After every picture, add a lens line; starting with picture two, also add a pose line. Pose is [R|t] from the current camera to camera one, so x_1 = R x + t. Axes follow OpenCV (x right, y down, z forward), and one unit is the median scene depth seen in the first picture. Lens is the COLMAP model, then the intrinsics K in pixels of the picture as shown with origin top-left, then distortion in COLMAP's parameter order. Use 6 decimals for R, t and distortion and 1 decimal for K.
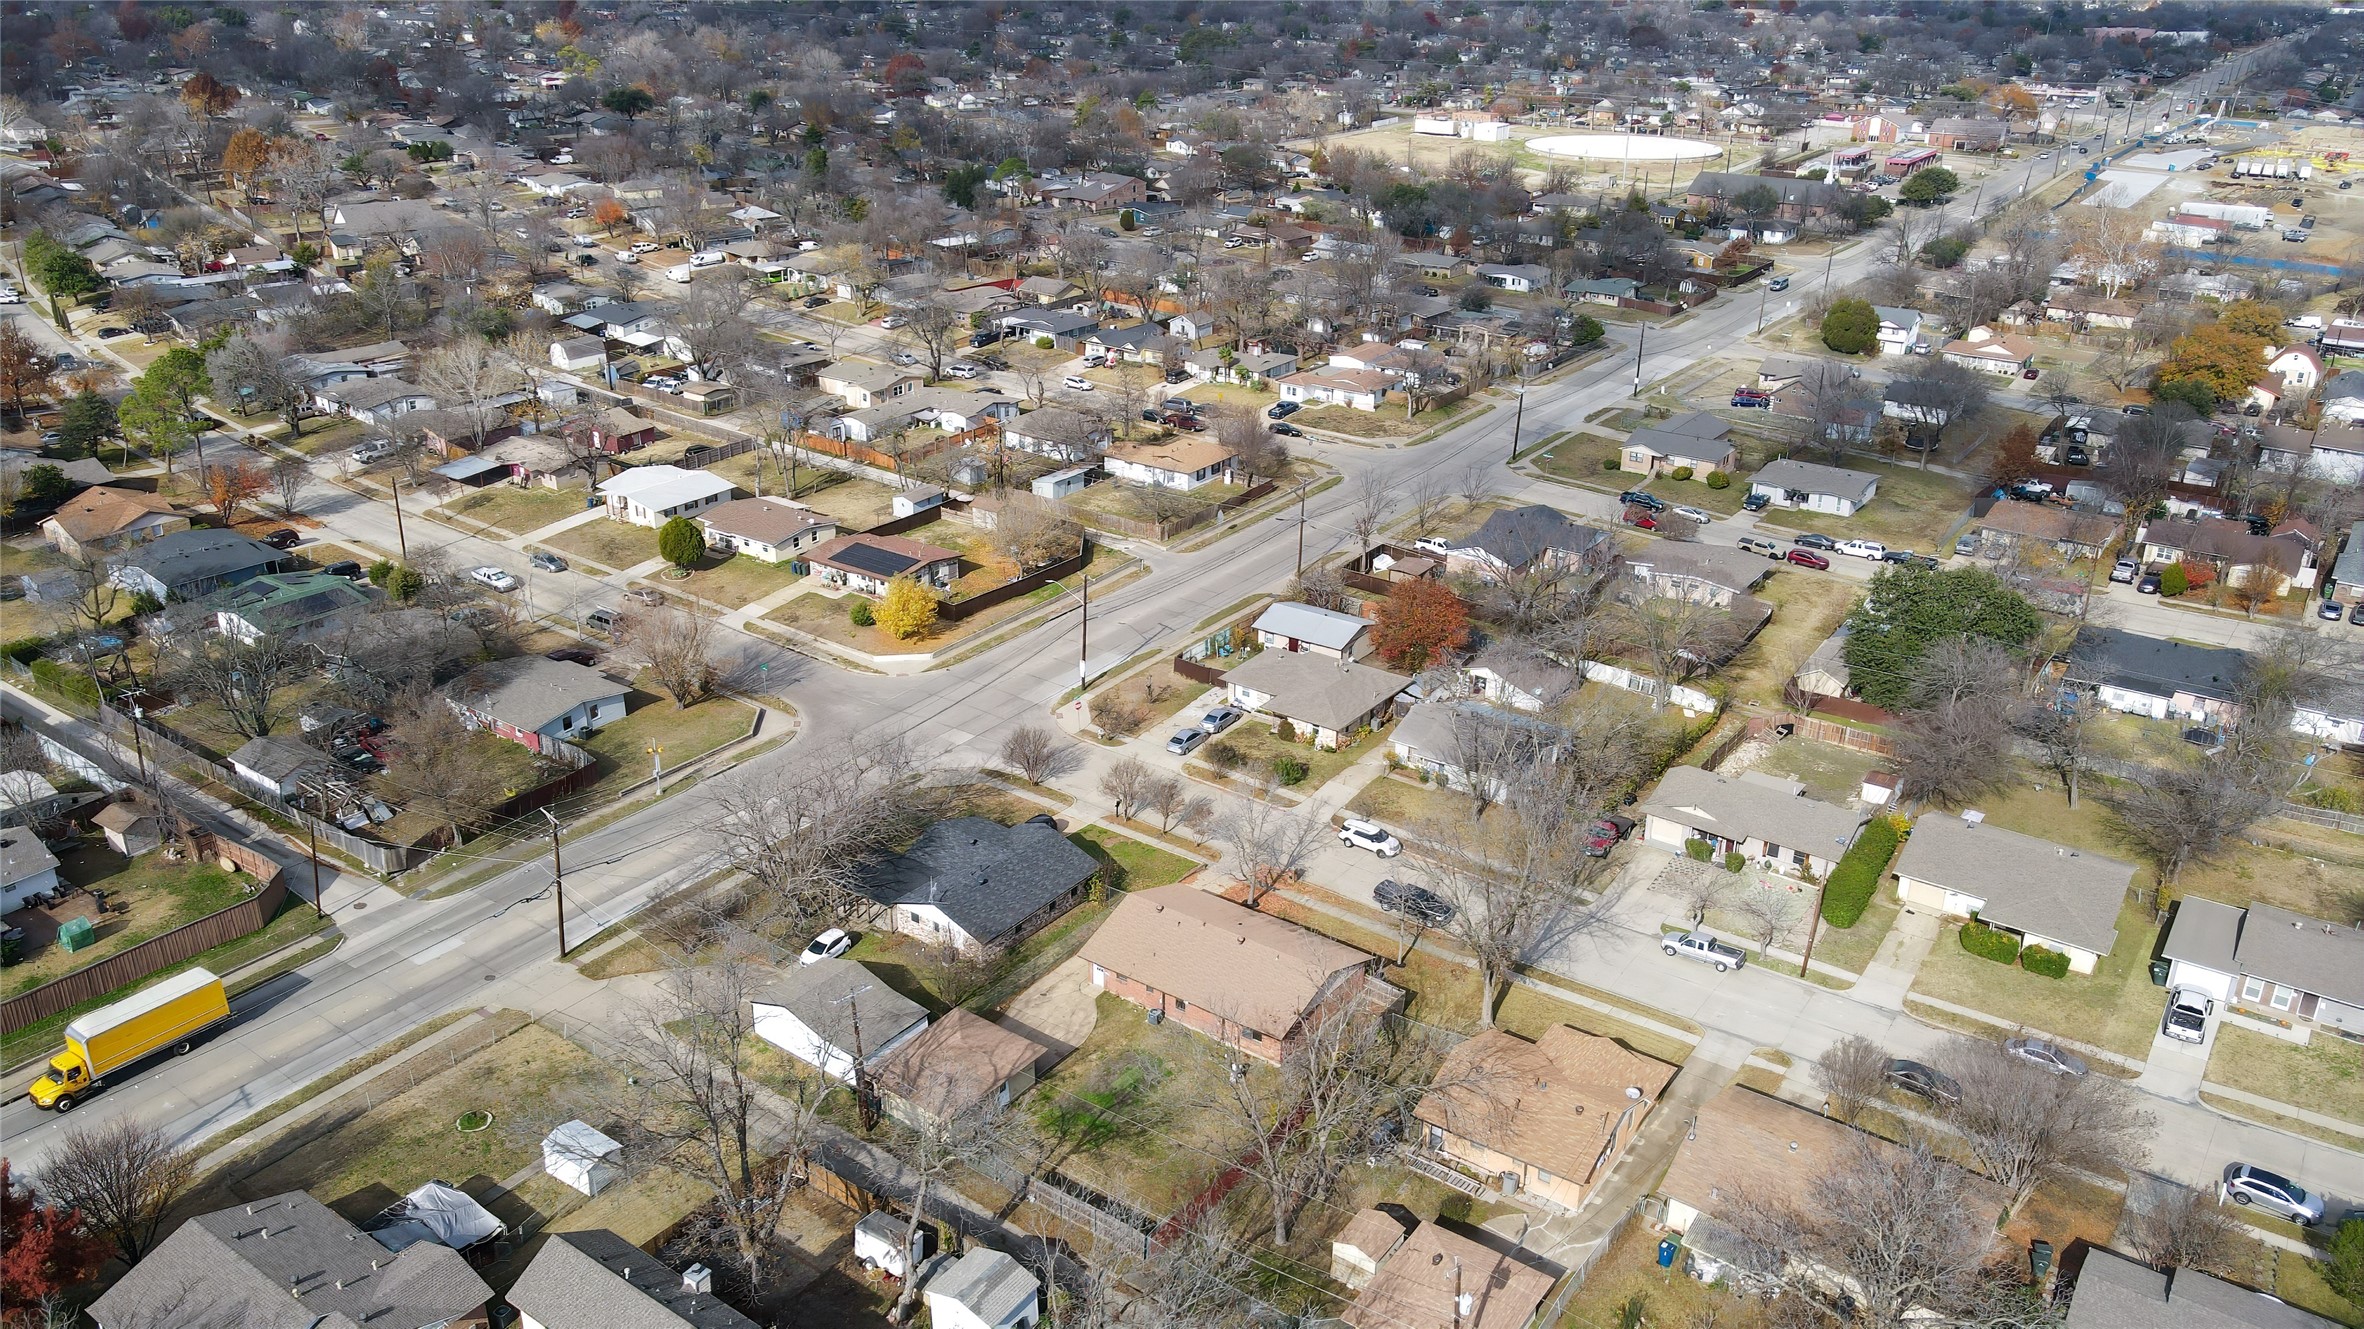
lens RADIAL K [[1721.8, 0, 1174.6], [0, 1721.8, 668.6], [0, 0, 1]] dist [-0.002938, 0.045058]
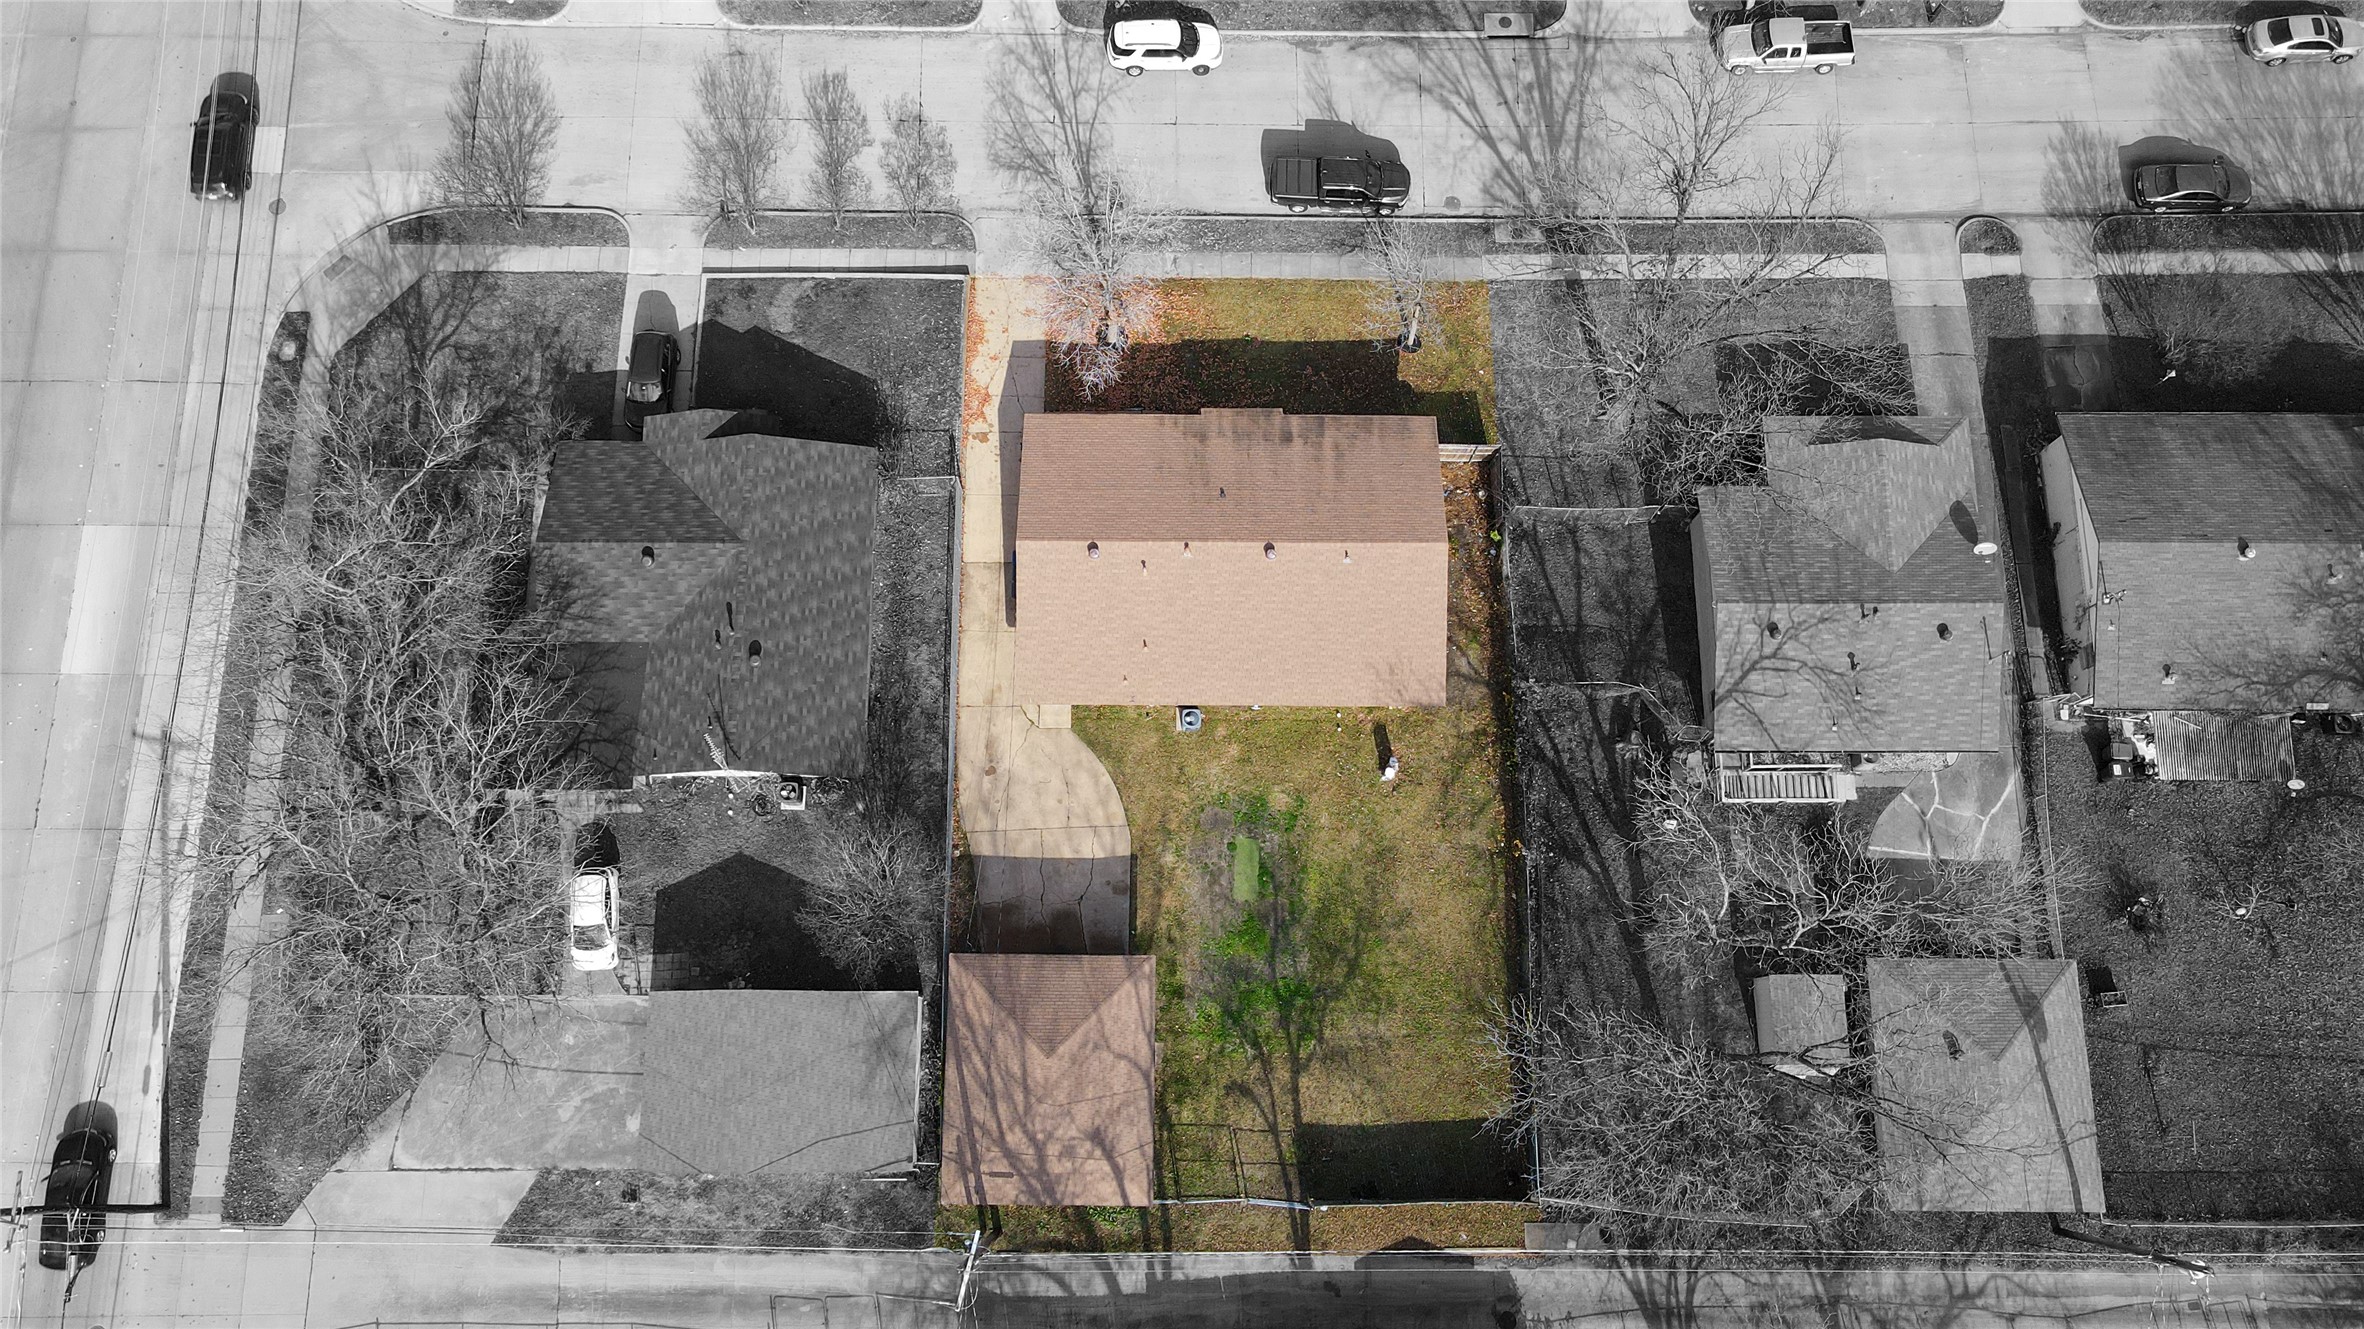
lens RADIAL K [[1721.8, 0, 1174.6], [0, 1721.8, 668.6], [0, 0, 1]] dist [-0.002938, 0.045058]
pose [[0.811468, -0.568036, 0.137312, -0.074512], [0.226697, 0.522533, 0.821929, -0.251136], [-0.538635, -0.635841, 0.552791, 0.573982]]
